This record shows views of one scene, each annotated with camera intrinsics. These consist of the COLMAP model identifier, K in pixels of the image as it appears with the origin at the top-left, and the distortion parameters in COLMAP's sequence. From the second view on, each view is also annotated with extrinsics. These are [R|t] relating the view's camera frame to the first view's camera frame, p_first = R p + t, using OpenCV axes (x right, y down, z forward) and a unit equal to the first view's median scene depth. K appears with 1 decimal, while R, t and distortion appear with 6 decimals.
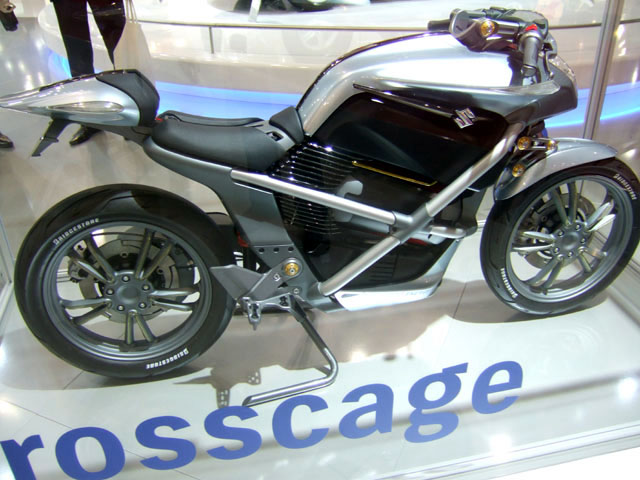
lens RADIAL K [[601.0, 0, 317.7], [0, 601.0, 240.7], [0, 0, 1]] dist [-0.076690, 0.000000]
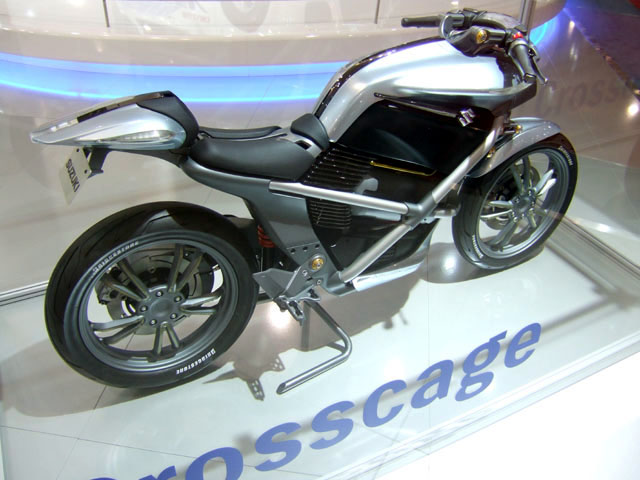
lens RADIAL K [[601.0, 0, 317.3], [0, 601.0, 239.0], [0, 0, 1]] dist [-0.076690, 0.000000]
pose [[0.963079, -0.118409, 0.241781, -0.300055], [0.096137, 0.990132, 0.101966, -0.107153], [-0.251469, -0.074957, 0.964958, -0.041813]]
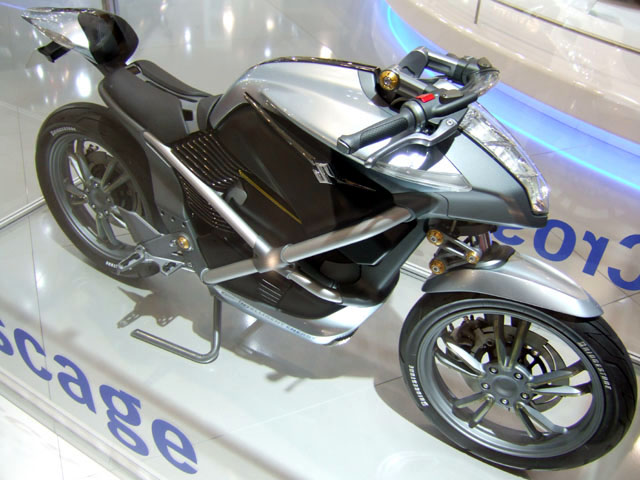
lens RADIAL K [[601.0, 0, 317.3], [0, 601.0, 237.4], [0, 0, 1]] dist [-0.076690, 0.000000]
pose [[0.735348, 0.454203, -0.502953, 0.640306], [-0.405676, 0.889523, 0.210180, -0.271007], [0.542853, 0.049480, 0.838369, 0.259538]]
